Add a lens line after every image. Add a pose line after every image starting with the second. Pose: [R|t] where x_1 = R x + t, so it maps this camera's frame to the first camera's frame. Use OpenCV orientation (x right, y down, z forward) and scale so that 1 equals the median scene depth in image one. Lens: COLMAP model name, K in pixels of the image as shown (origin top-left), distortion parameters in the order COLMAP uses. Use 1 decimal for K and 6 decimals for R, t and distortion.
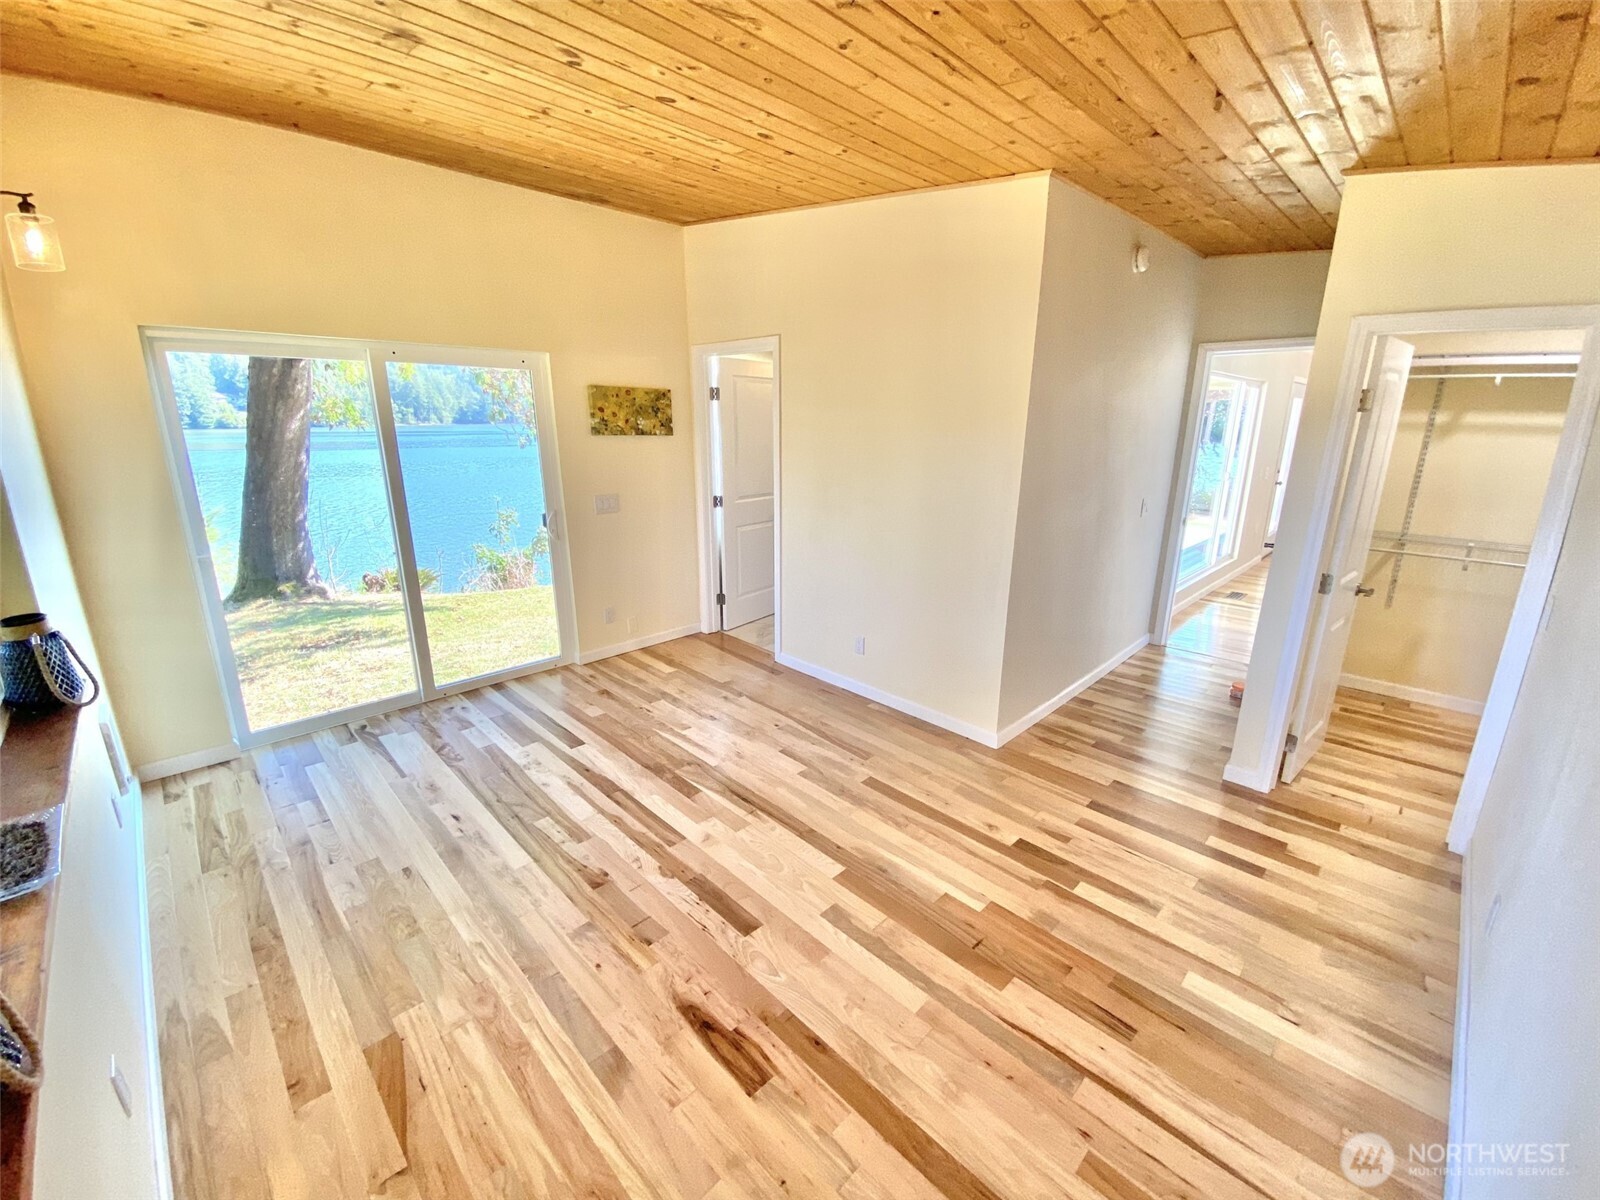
lens RADIAL K [[658.6, 0, 798.6], [0, 658.6, 592.5], [0, 0, 1]] dist [0.038590, -0.028995]
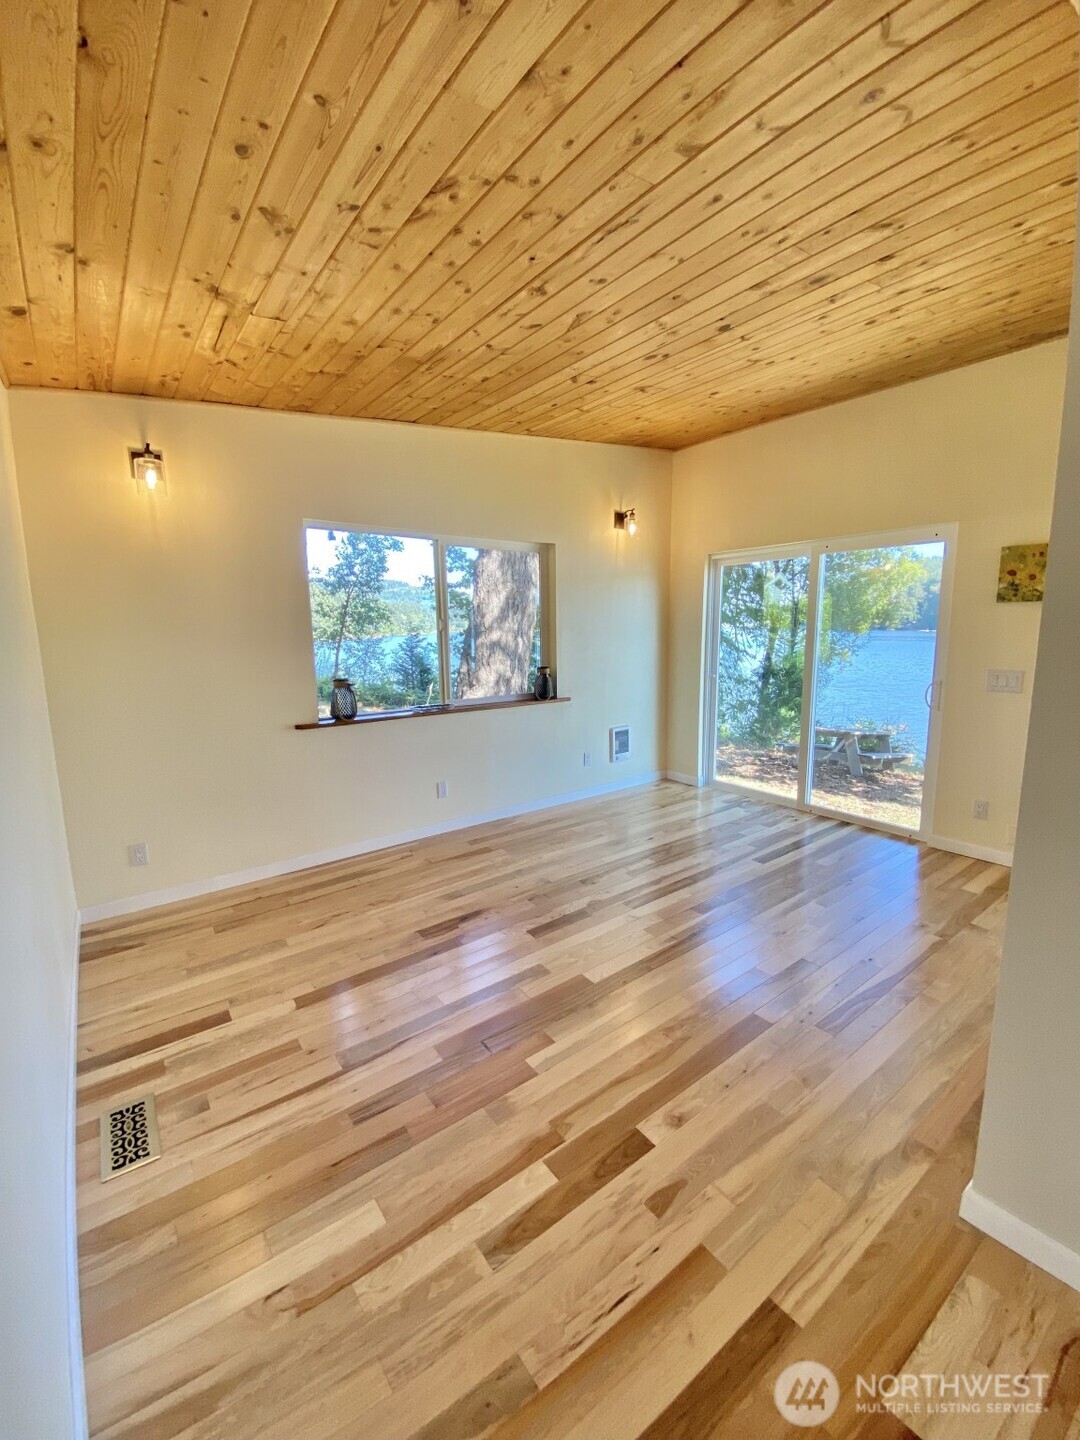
lens RADIAL K [[592.7, 0, 535.7], [0, 592.7, 705.9], [0, 0, 1]] dist [0.038590, -0.028995]
pose [[-0.151699, 0.128224, -0.980074, 0.974851], [-0.246288, 0.955372, 0.163114, -0.143038], [0.957251, 0.266125, -0.113349, 0.904140]]
